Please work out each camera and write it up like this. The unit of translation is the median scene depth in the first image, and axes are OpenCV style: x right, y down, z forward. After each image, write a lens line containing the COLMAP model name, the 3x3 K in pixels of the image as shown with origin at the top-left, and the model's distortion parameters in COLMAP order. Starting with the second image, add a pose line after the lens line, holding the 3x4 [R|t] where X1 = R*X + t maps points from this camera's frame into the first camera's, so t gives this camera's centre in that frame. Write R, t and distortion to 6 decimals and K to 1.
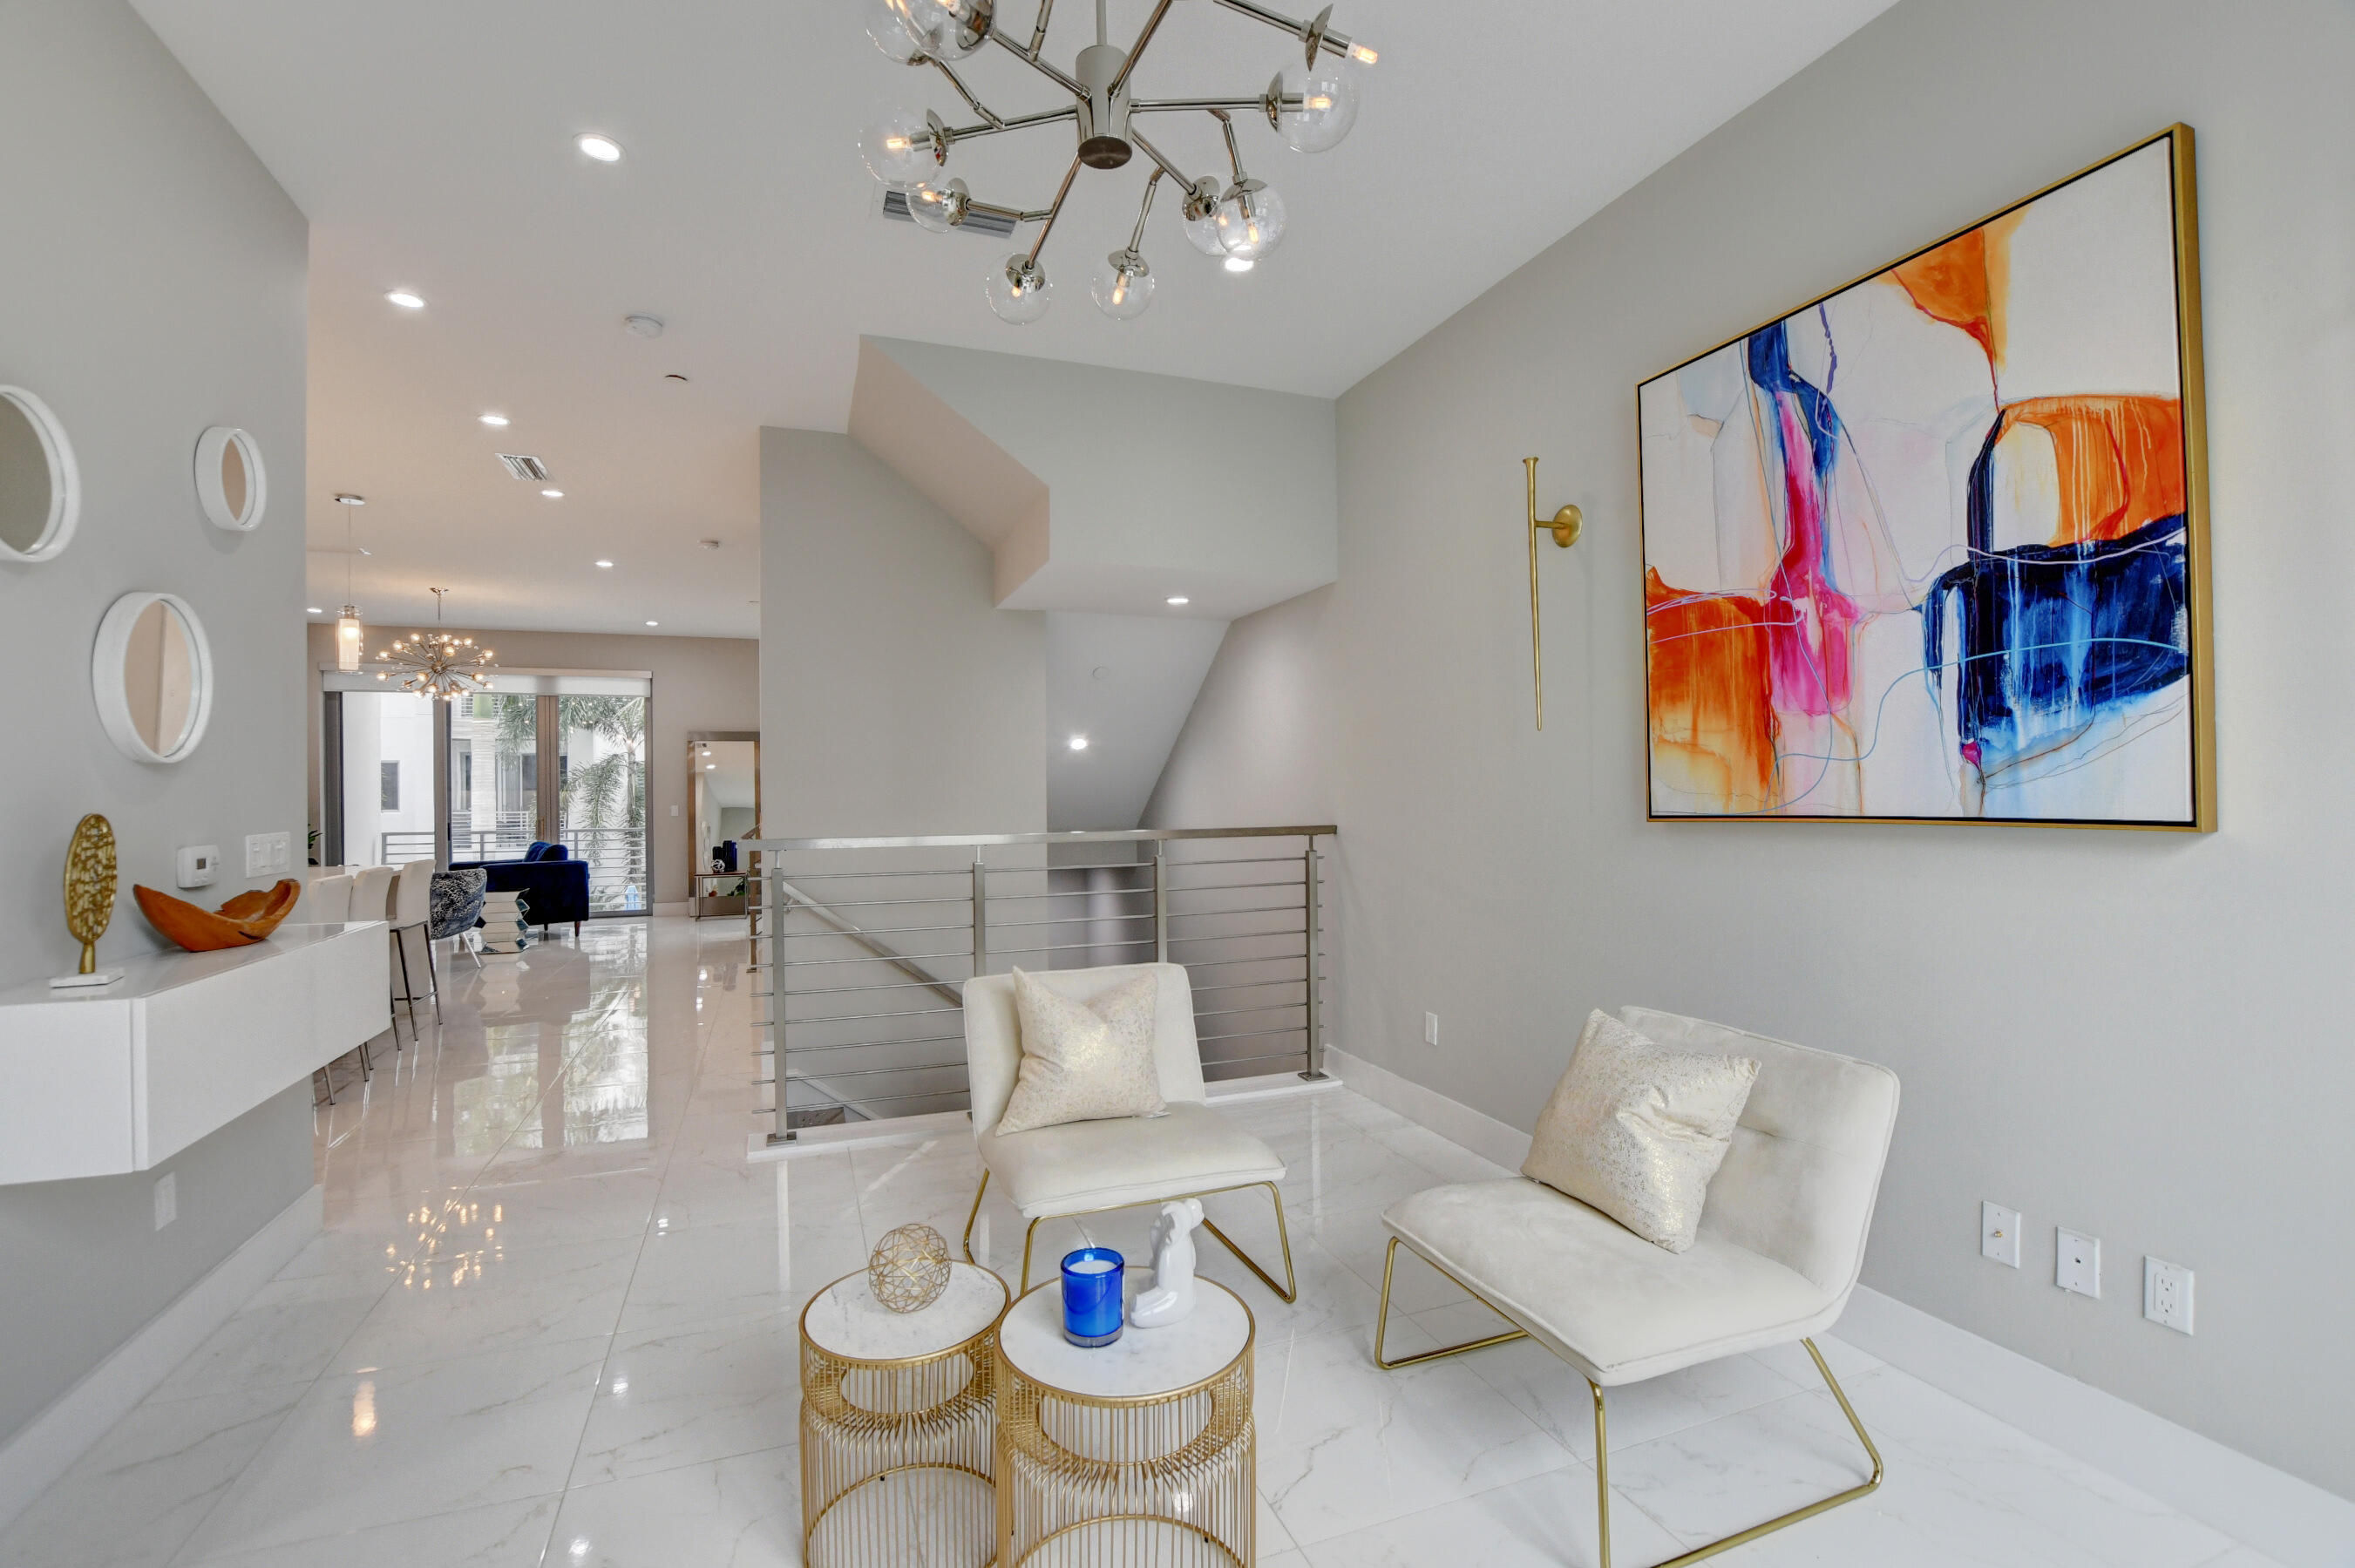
lens RADIAL K [[1035.7, 0, 1169.2], [0, 1035.7, 788.2], [0, 0, 1]] dist [-0.031604, 0.003689]
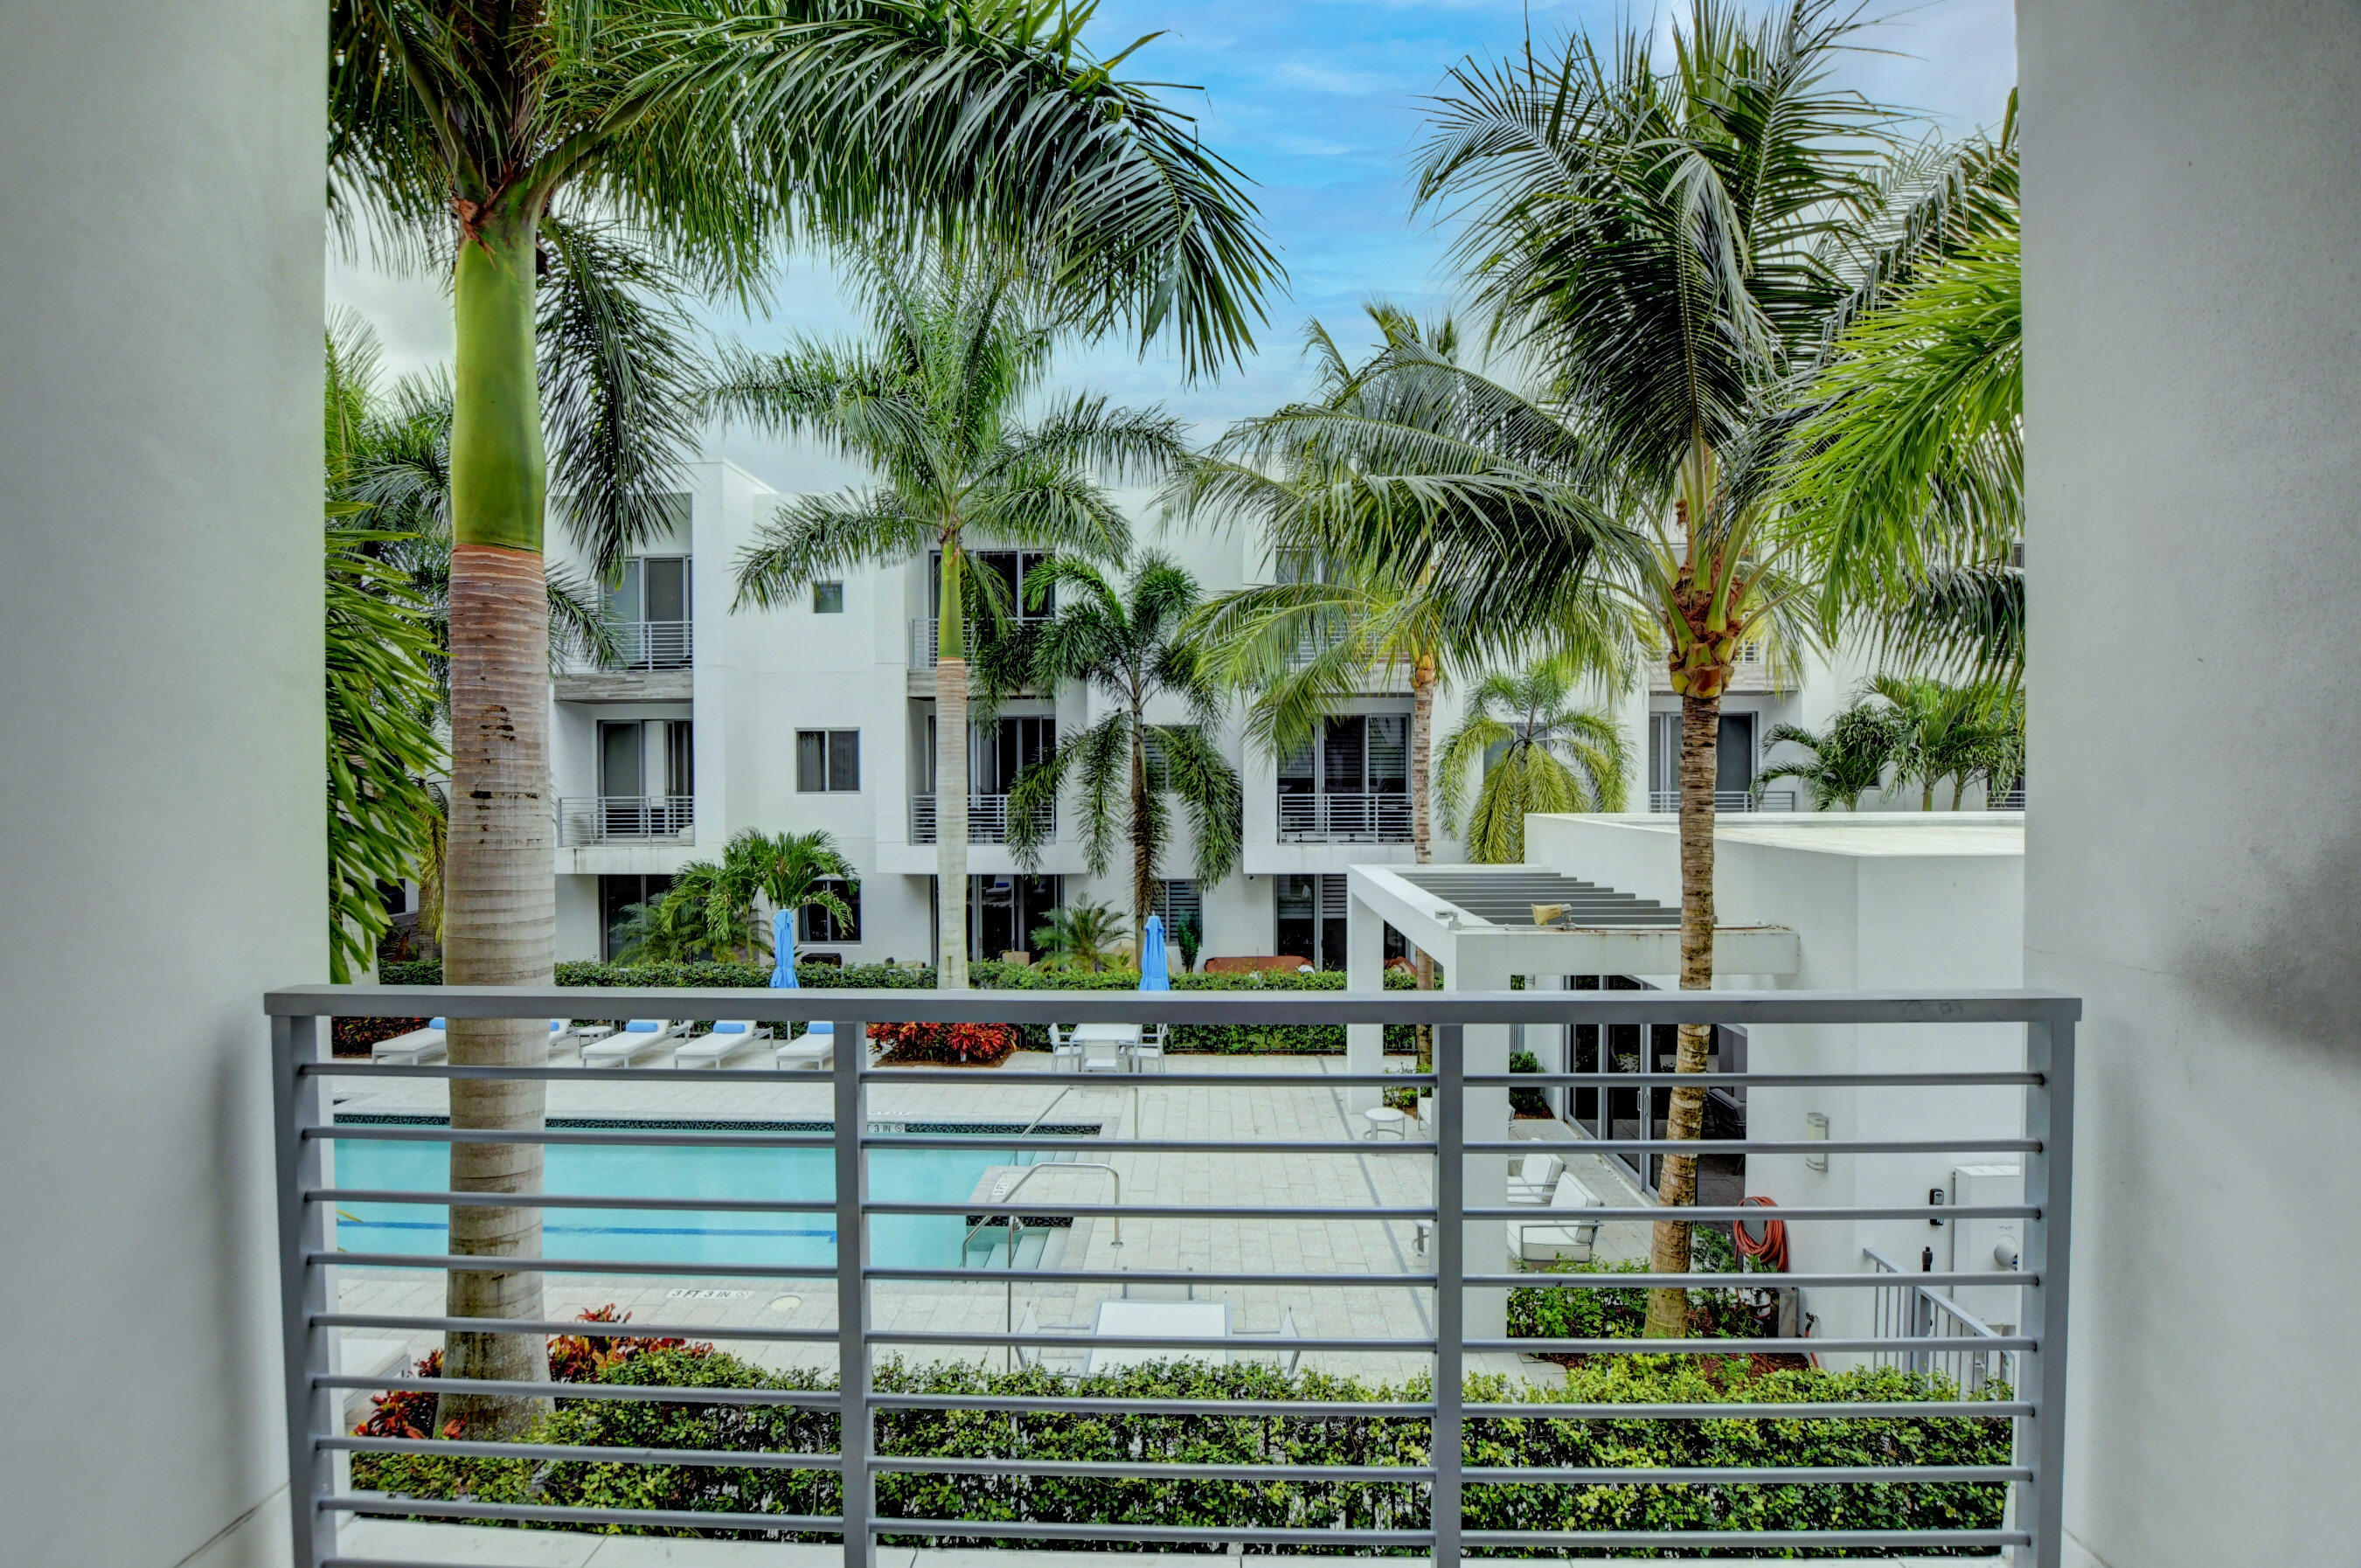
lens RADIAL K [[1038.3, 0, 1170.4], [0, 1038.3, 785.1], [0, 0, 1]] dist [-0.031604, 0.003689]
pose [[0.924081, 0.007916, -0.382114, -2.577942], [-0.002236, 0.999880, 0.015306, 0.046551], [0.382189, -0.013290, 0.923989, 3.953240]]
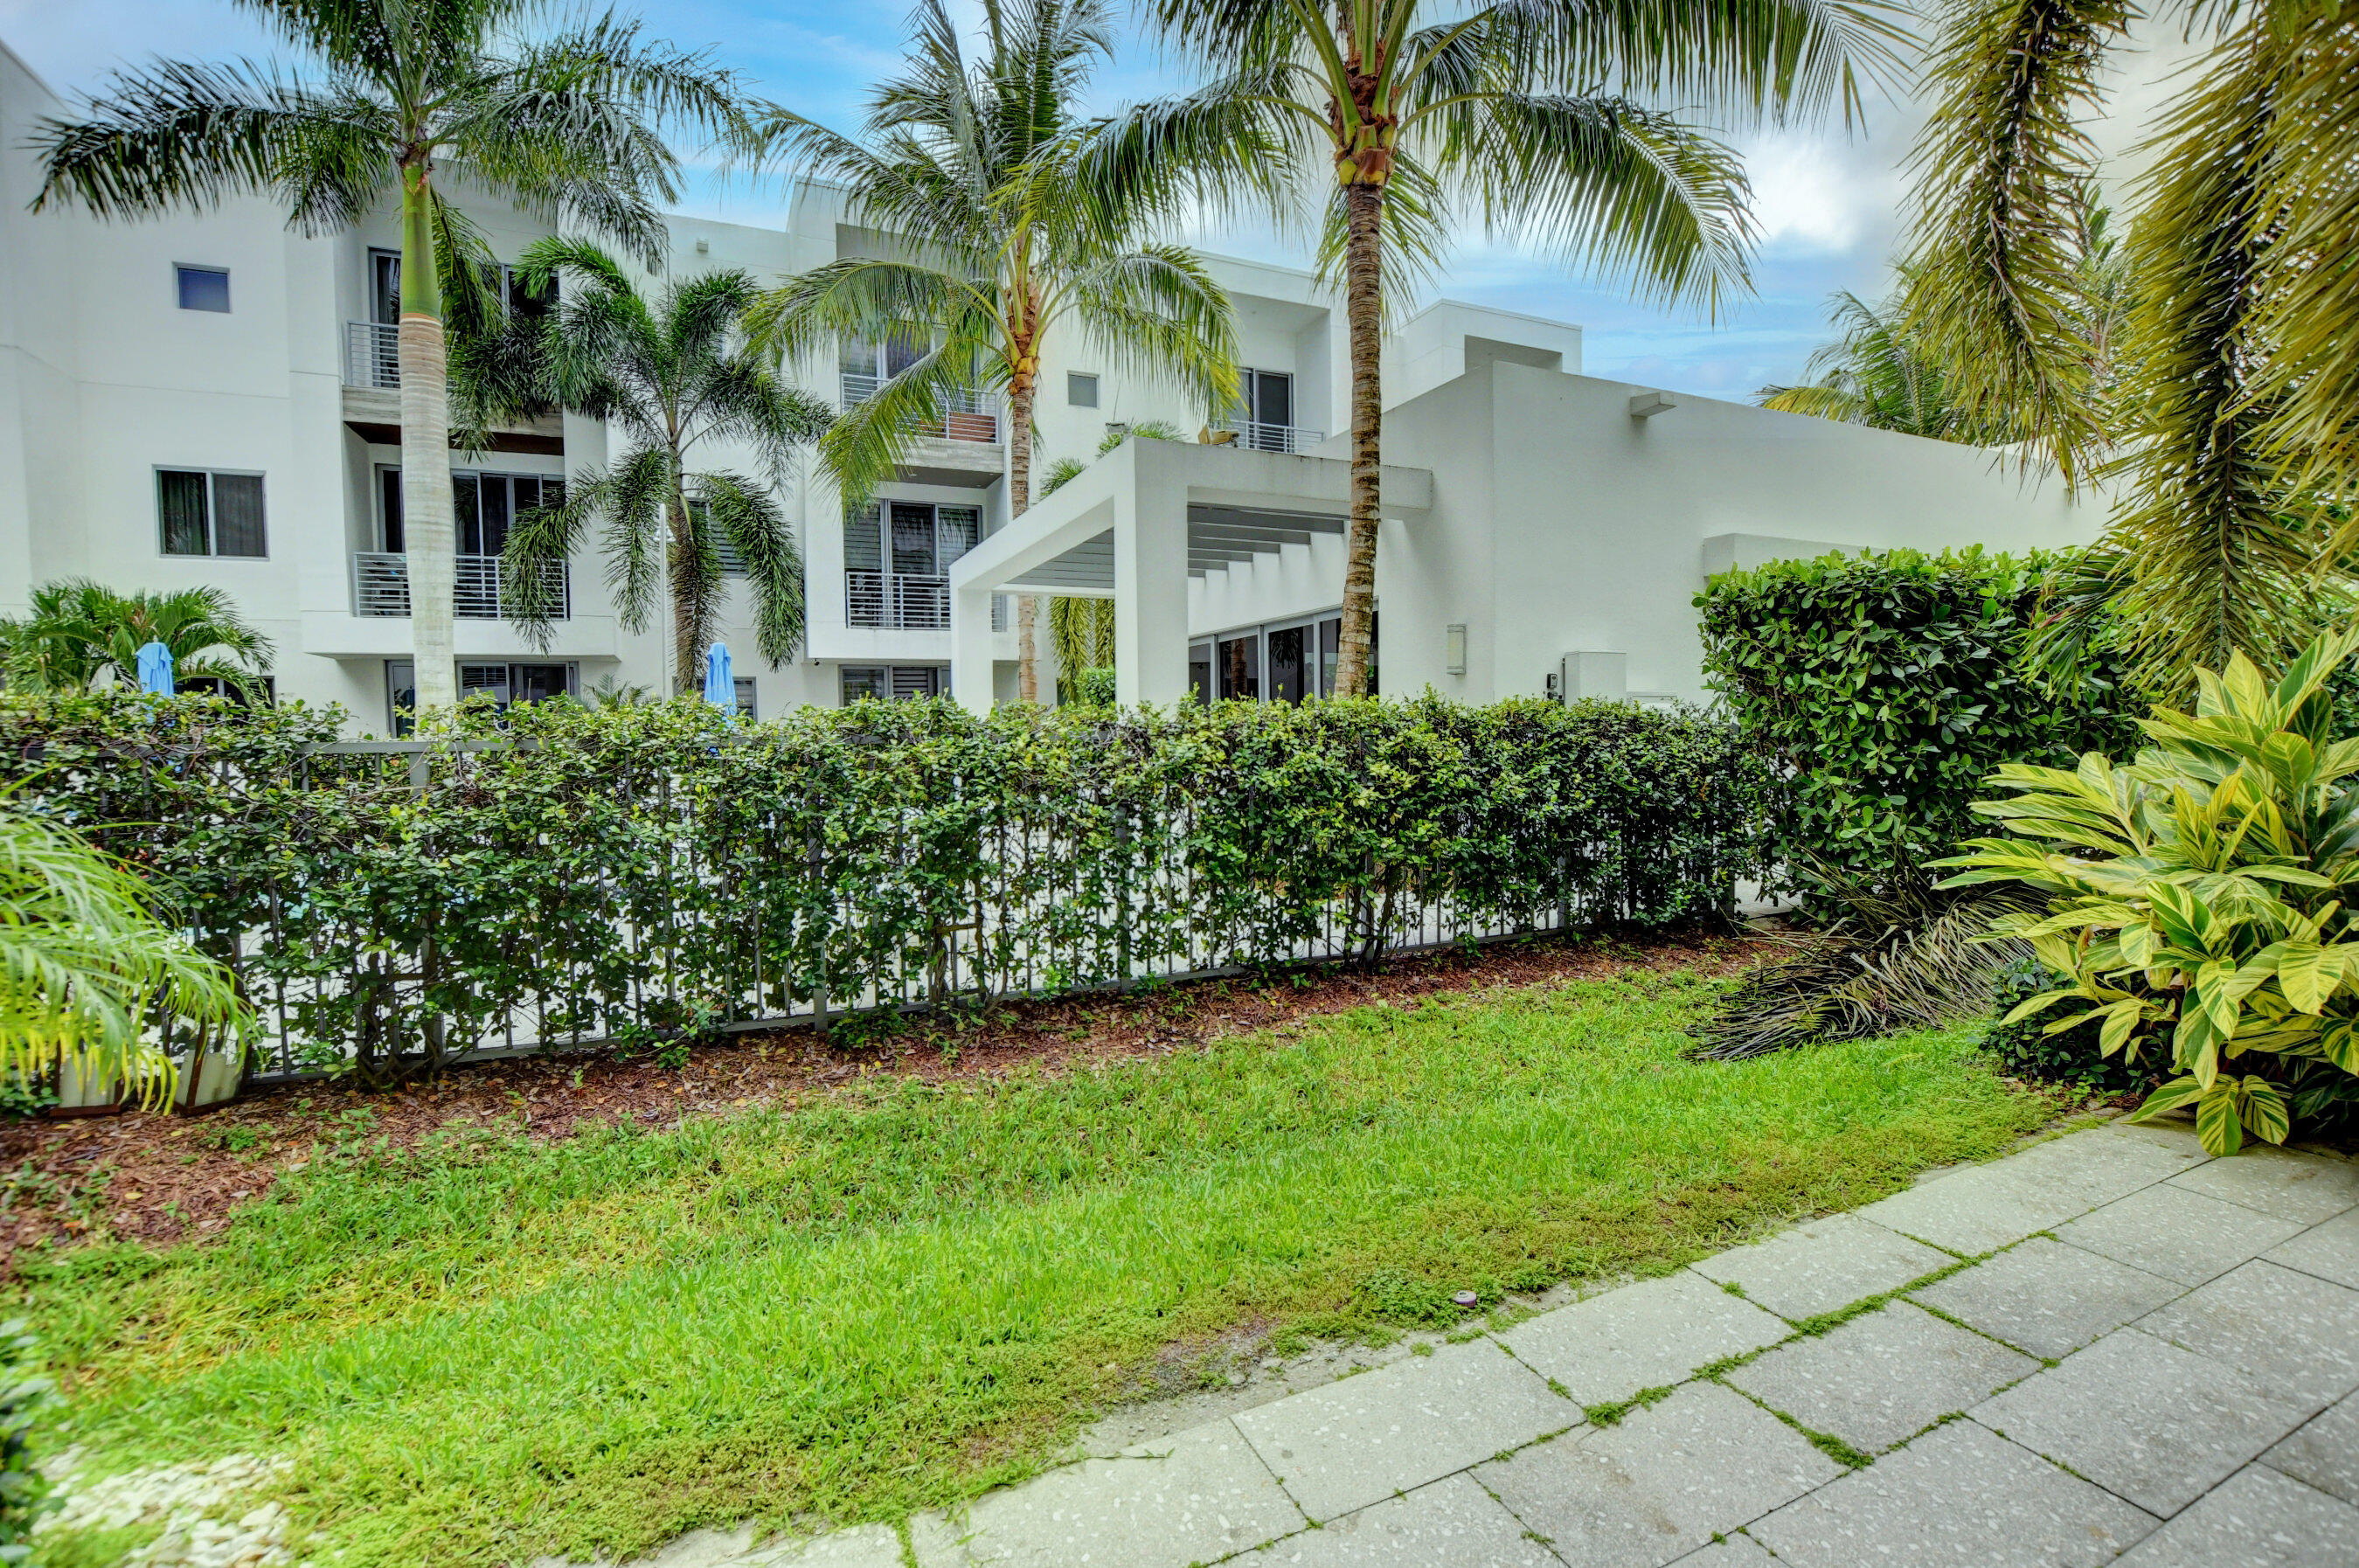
lens RADIAL K [[1037.5, 0, 1169.6], [0, 1037.5, 790.1], [0, 0, 1]] dist [-0.031604, 0.003689]
pose [[0.998136, -0.012199, 0.059798, -3.050340], [0.008758, 0.998309, 0.057474, 1.351454], [-0.060398, -0.056843, 0.996554, 4.227875]]
